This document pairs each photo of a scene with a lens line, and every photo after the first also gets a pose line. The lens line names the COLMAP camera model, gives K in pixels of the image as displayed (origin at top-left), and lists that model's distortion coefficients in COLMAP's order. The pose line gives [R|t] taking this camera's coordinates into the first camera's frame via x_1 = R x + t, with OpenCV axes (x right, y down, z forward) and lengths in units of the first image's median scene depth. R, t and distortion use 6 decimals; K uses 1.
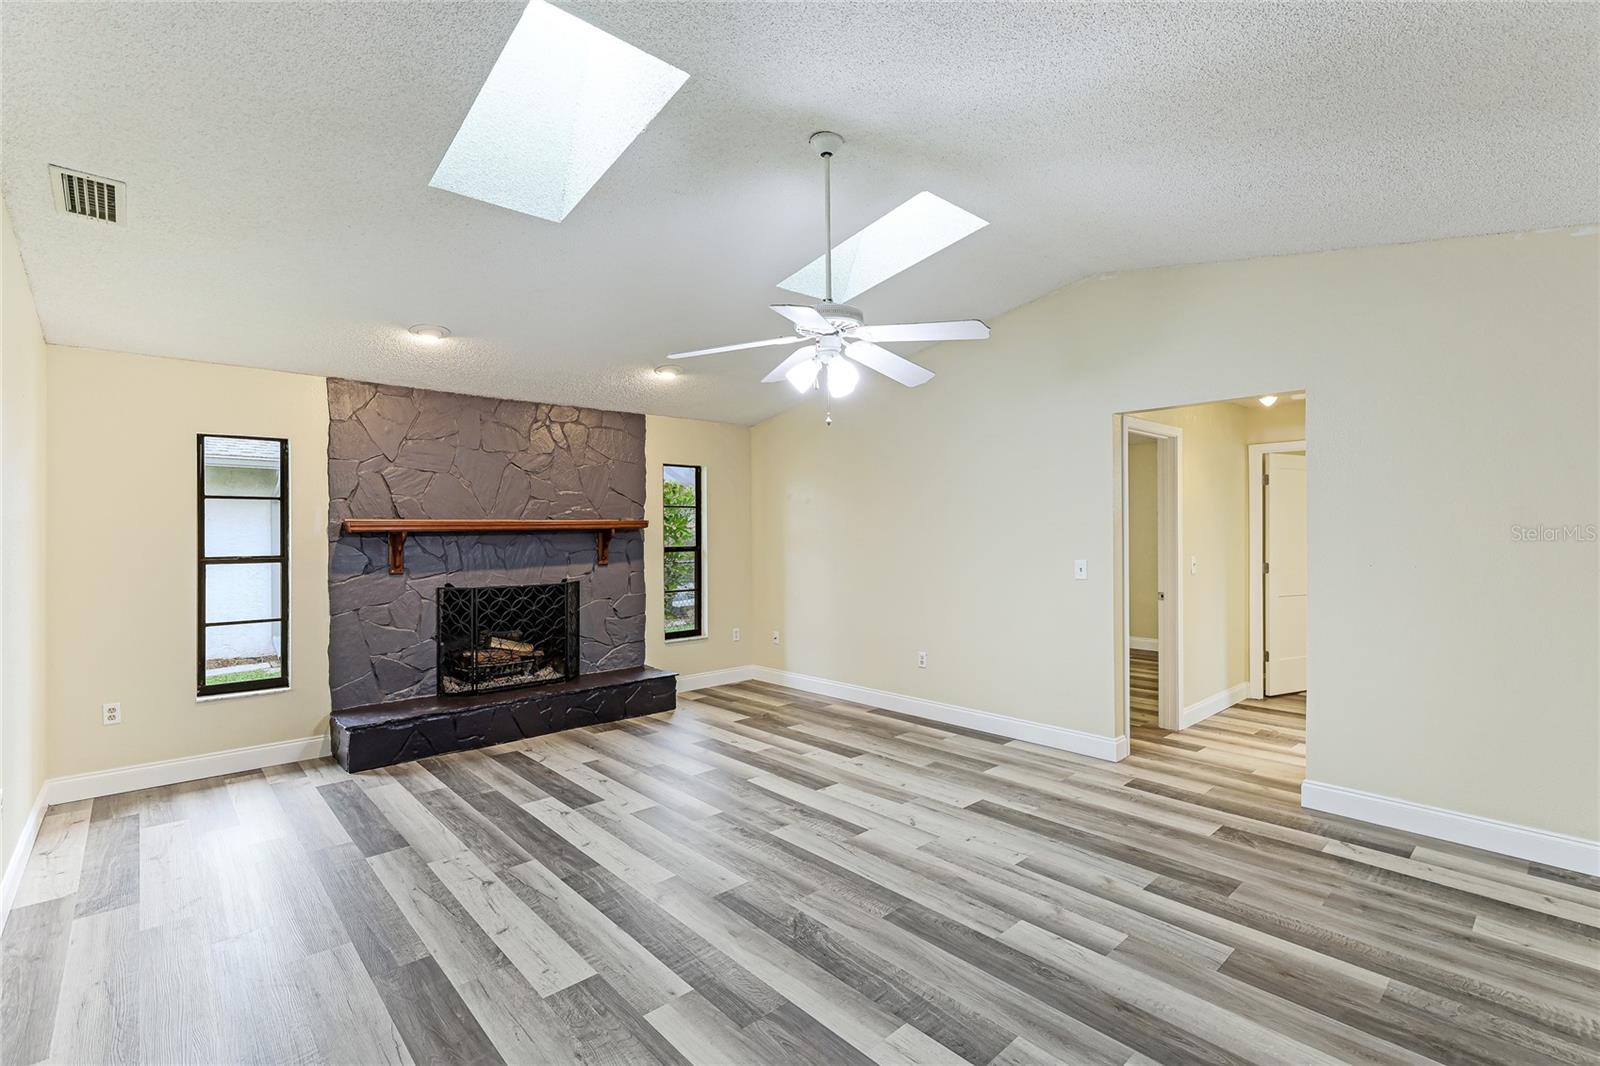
lens RADIAL K [[725.0, 0, 796.1], [0, 725.0, 526.8], [0, 0, 1]] dist [0.001100, 0.000020]
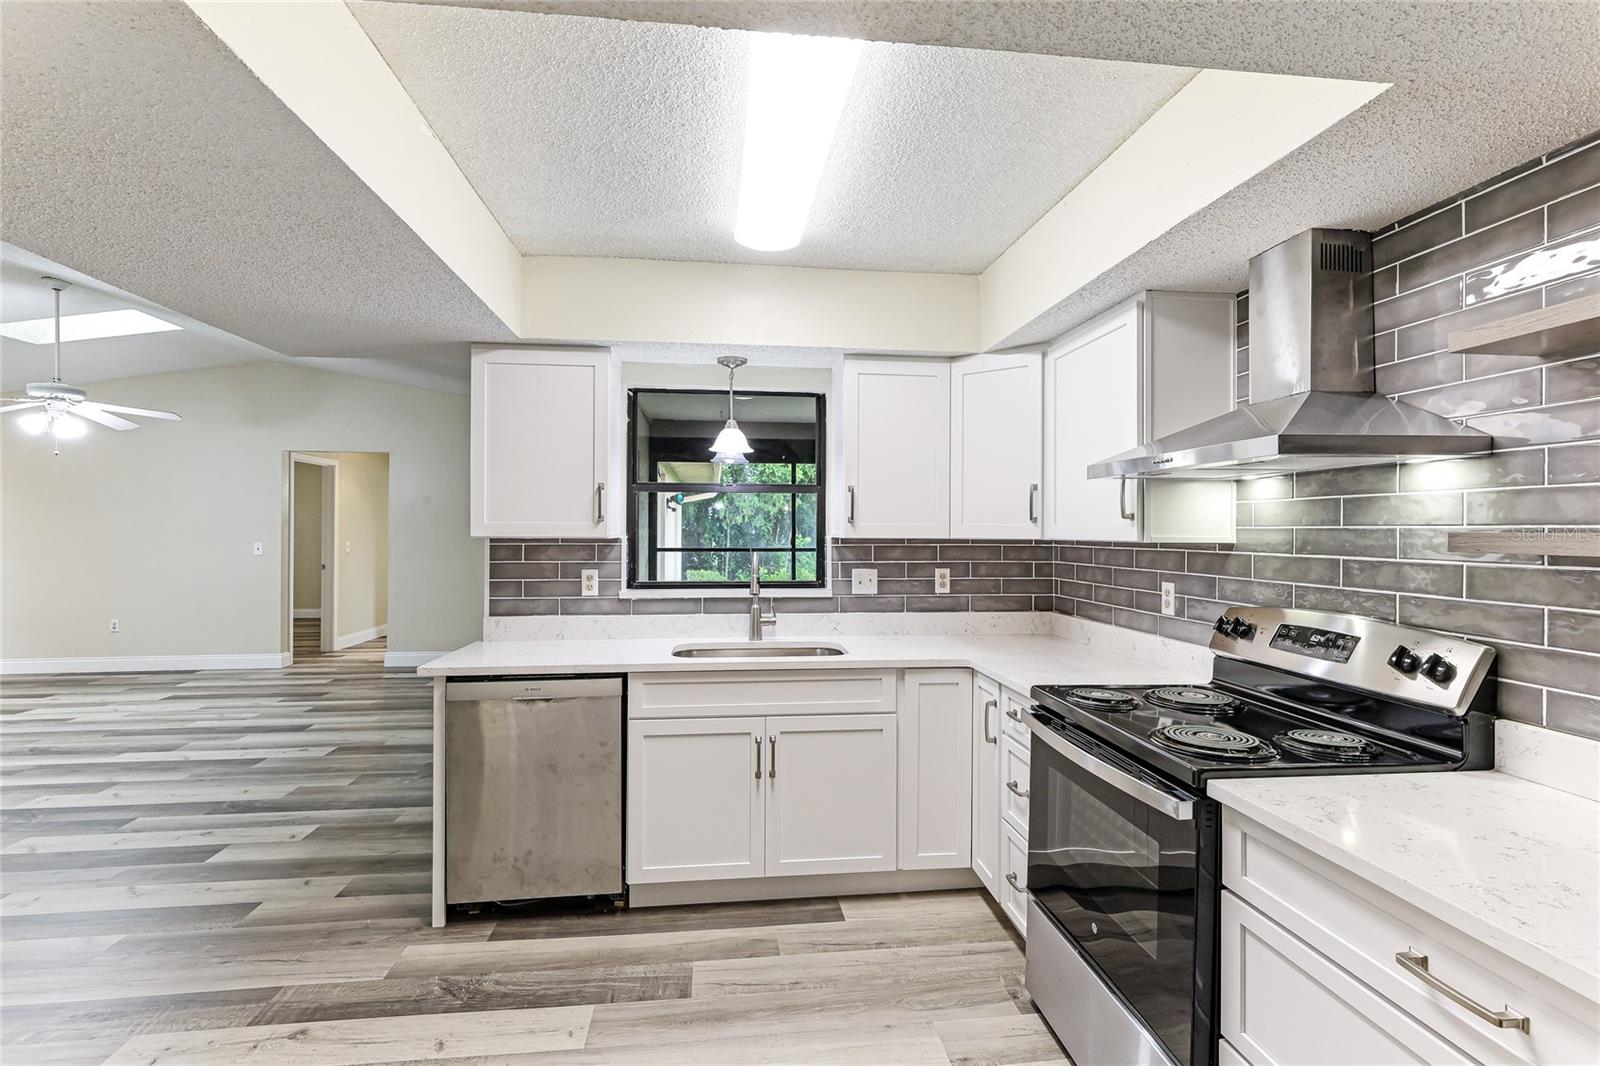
lens RADIAL K [[734.7, 0, 801.9], [0, 734.7, 532.8], [0, 0, 1]] dist [0.008389, 0.000258]
pose [[0.584241, -0.001894, 0.811578, -0.216240], [-0.005339, 0.999967, 0.006177, 0.005828], [-0.811563, -0.007942, 0.584211, -0.900038]]
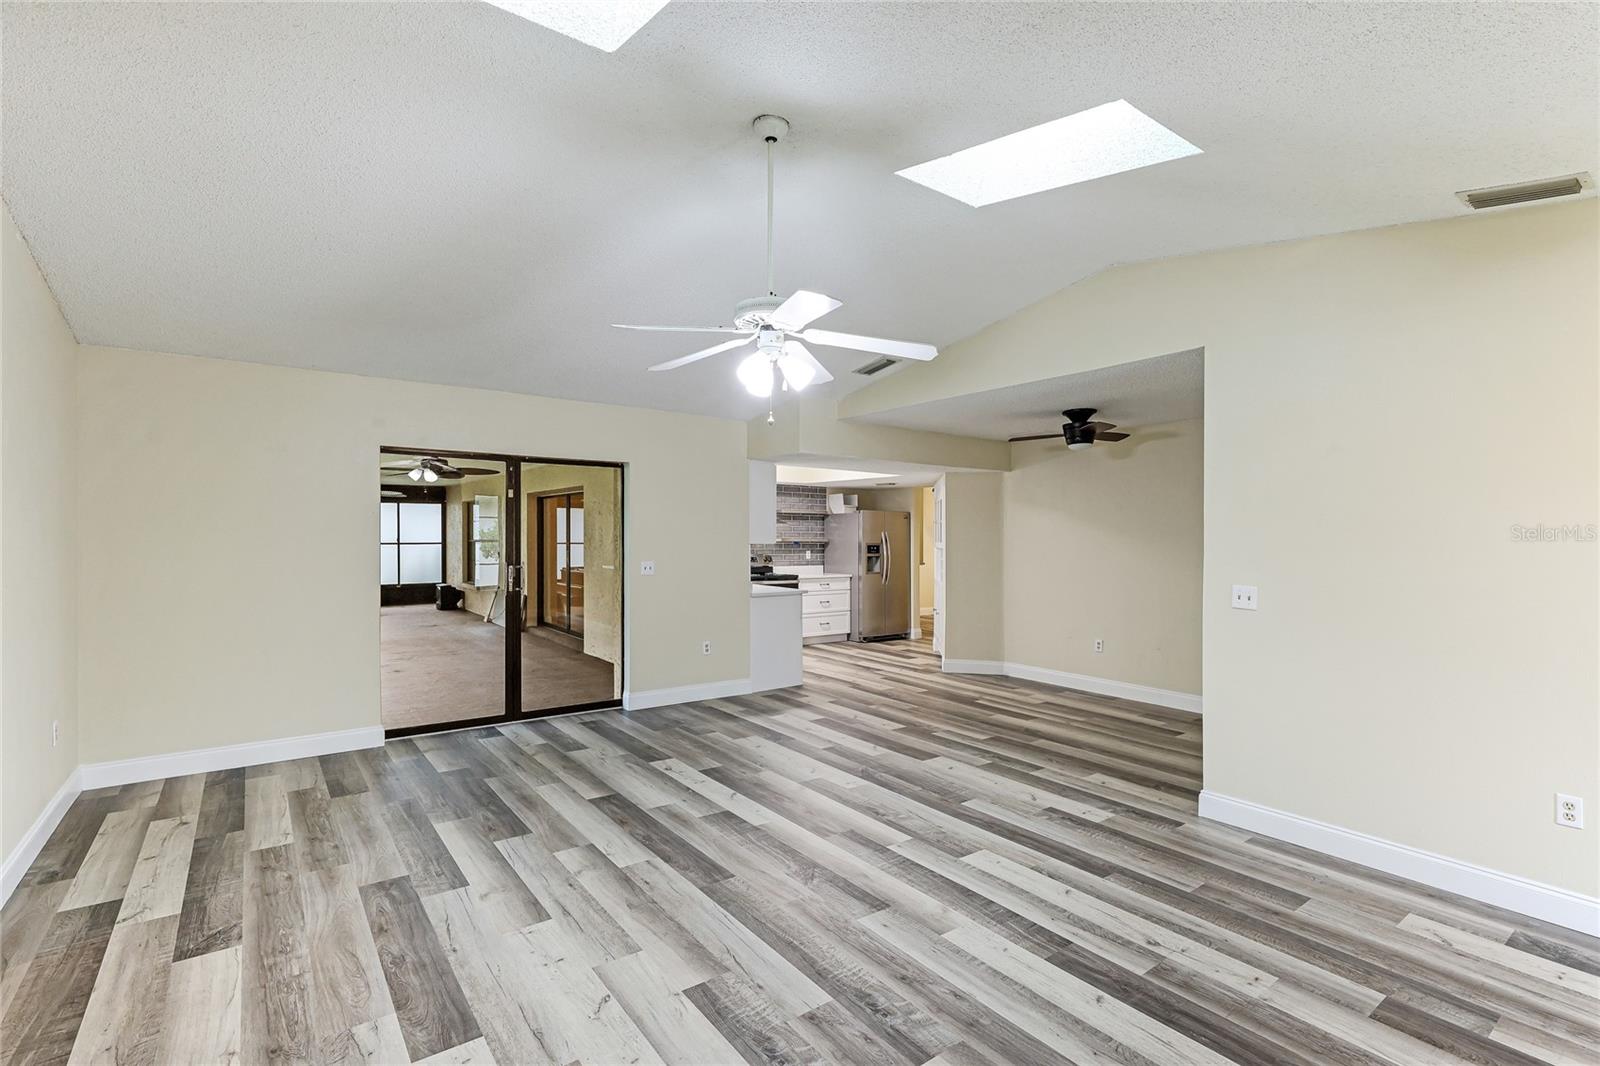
lens RADIAL K [[736.6, 0, 795.7], [0, 736.6, 536.3], [0, 0, 1]] dist [0.009136, -0.000036]
pose [[-0.995083, -0.009923, 0.098542, -0.051476], [-0.010152, 0.999947, -0.001827, 0.002432], [-0.098519, -0.002818, -0.995131, 1.304485]]
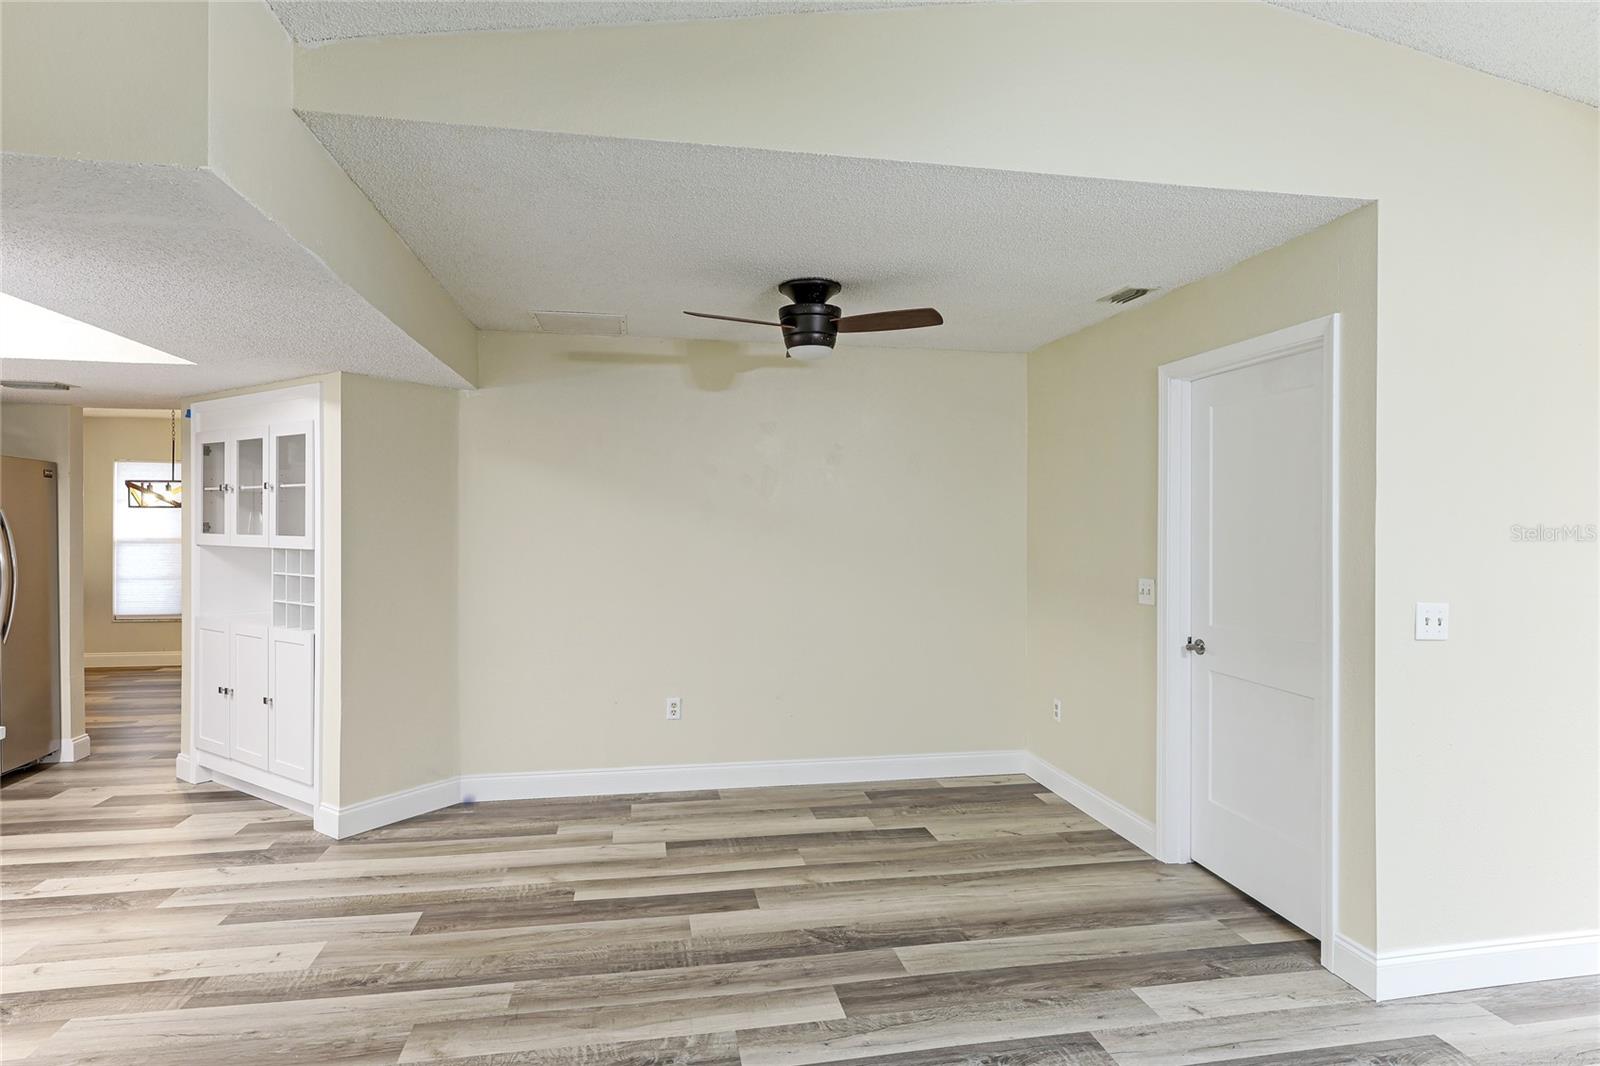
lens RADIAL K [[841.5, 0, 796.4], [0, 841.5, 524.6], [0, 0, 1]] dist [-0.001364, -0.002151]
pose [[-0.527500, 0.000798, -0.849555, 0.251758], [0.000761, 1.000000, 0.000467, 0.001256], [0.849555, -0.000400, -0.527500, 0.343290]]
